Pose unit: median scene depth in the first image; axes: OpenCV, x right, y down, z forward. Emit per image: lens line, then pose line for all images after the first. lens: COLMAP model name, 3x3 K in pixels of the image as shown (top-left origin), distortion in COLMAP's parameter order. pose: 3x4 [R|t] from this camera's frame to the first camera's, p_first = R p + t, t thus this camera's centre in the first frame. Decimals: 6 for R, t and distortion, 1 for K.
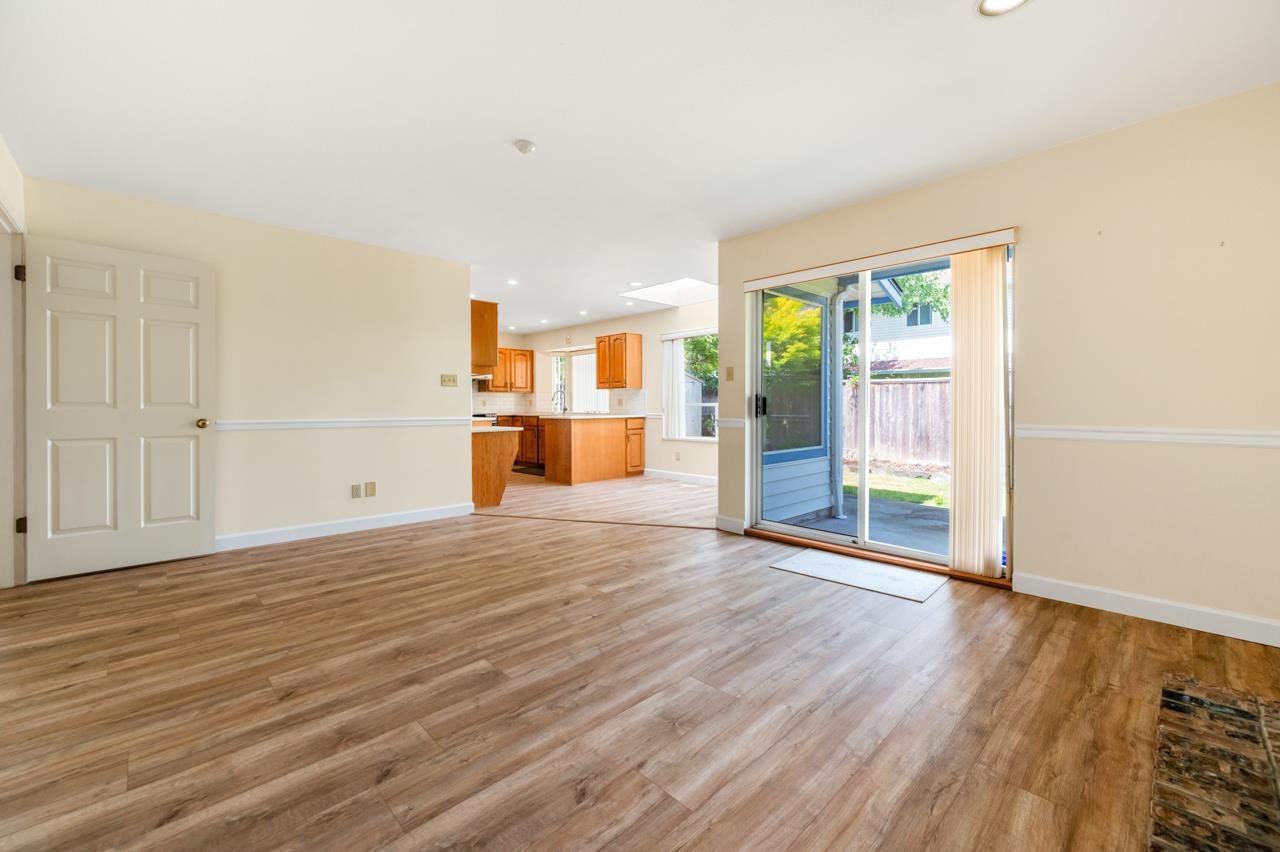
lens RADIAL K [[522.6, 0, 635.7], [0, 522.6, 418.9], [0, 0, 1]] dist [-0.001964, 0.001458]
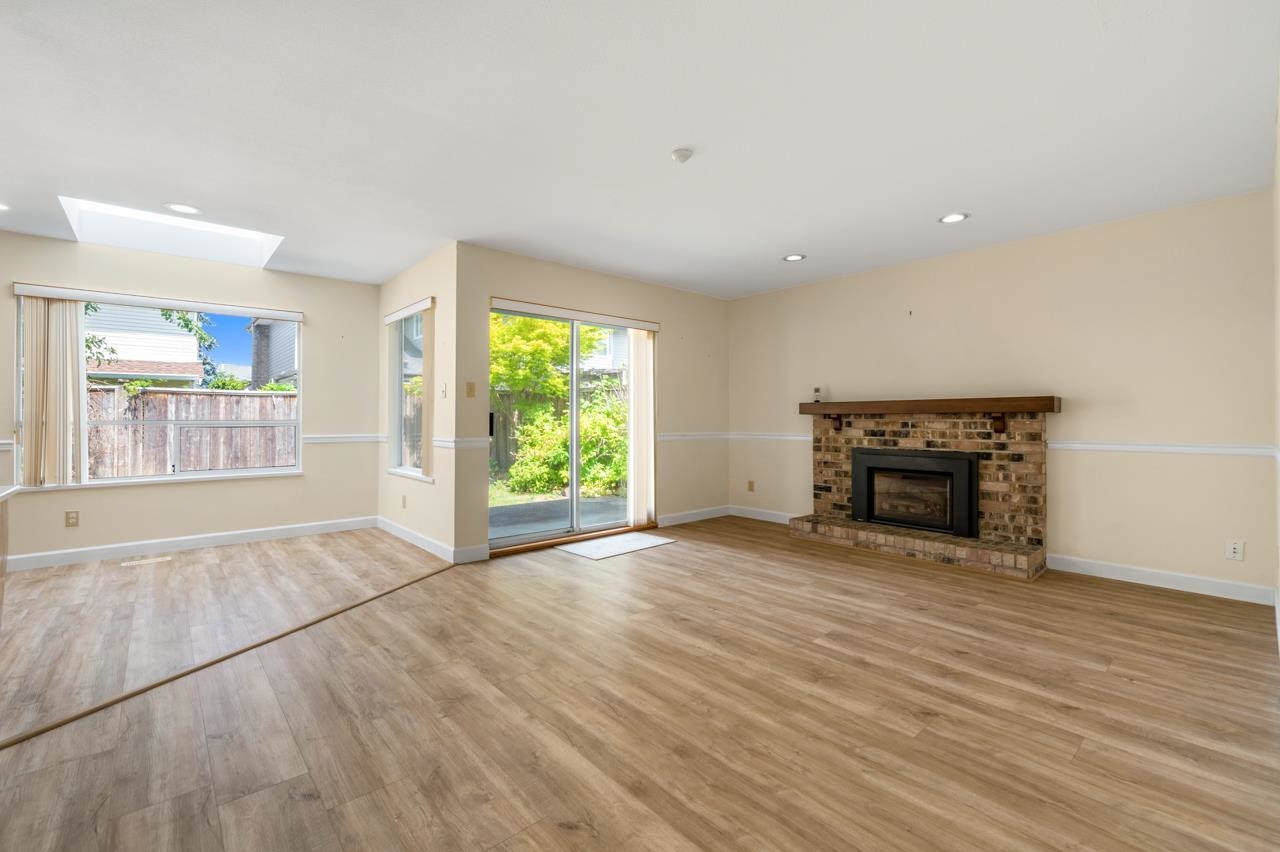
lens RADIAL K [[552.3, 0, 641.8], [0, 552.3, 415.5], [0, 0, 1]] dist [0.000310, 0.000371]
pose [[0.035515, 0.007120, 0.999344, -1.135199], [0.025765, 0.999636, -0.008038, -0.036076], [-0.999037, 0.026034, 0.035318, 0.967595]]
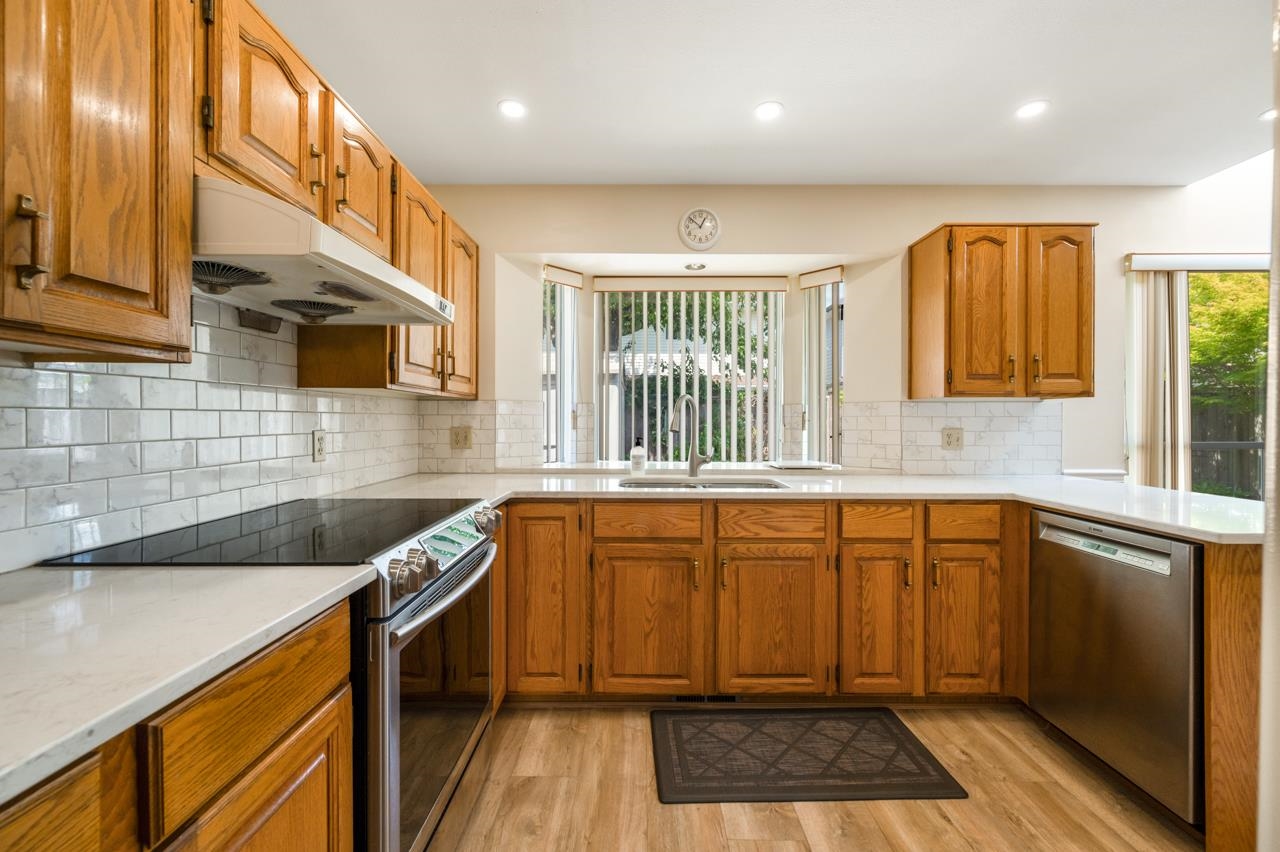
lens RADIAL K [[522.6, 0, 640.0], [0, 522.6, 419.8], [0, 0, 1]] dist [-0.001964, 0.001458]
pose [[0.685786, 0.005650, 0.727781, -1.118729], [0.015537, 0.999628, -0.022400, -0.106967], [-0.727637, 0.026669, 0.685443, 2.500130]]
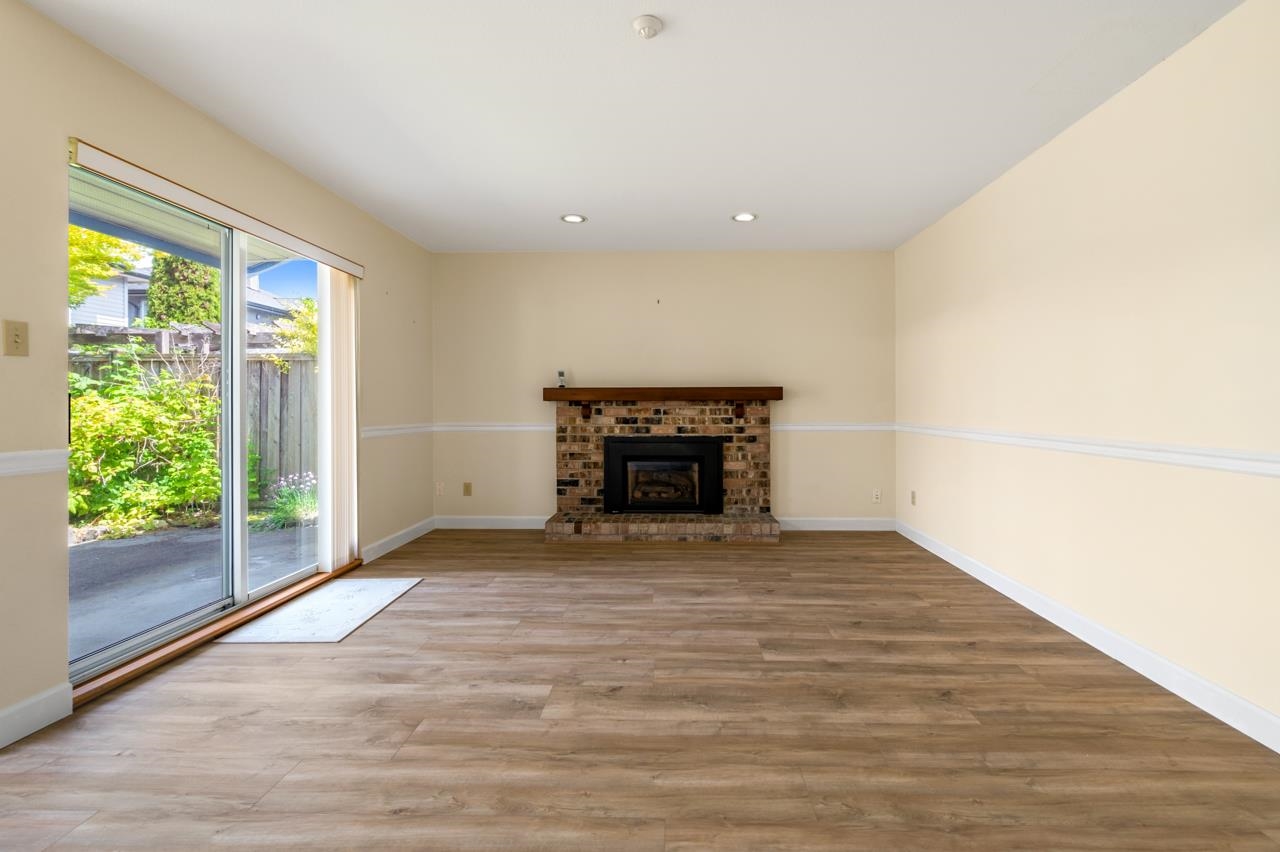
lens RADIAL K [[552.3, 0, 668.2], [0, 552.3, 407.4], [0, 0, 1]] dist [0.000310, 0.000371]
pose [[-0.710991, -0.000042, 0.703201, -0.673695], [0.020585, 0.999570, 0.020873, -0.047866], [-0.702900, 0.029316, -0.710685, 1.384080]]
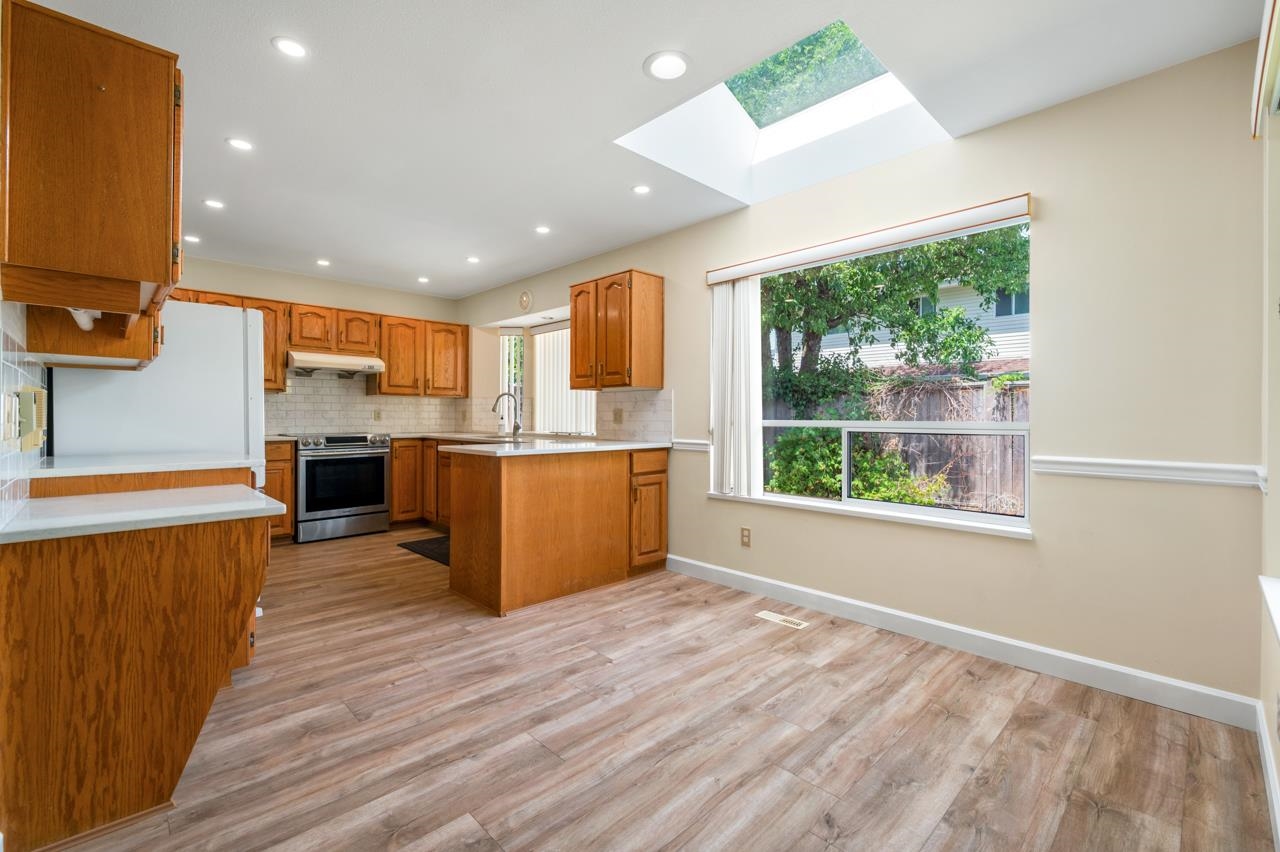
lens RADIAL K [[552.3, 0, 639.0], [0, 552.3, 420.8], [0, 0, 1]] dist [0.000310, 0.000371]
pose [[0.999910, 0.006595, 0.011715, -0.042700], [-0.006376, 0.999806, -0.018634, -0.047795], [-0.011836, 0.018558, 0.999758, 1.280645]]
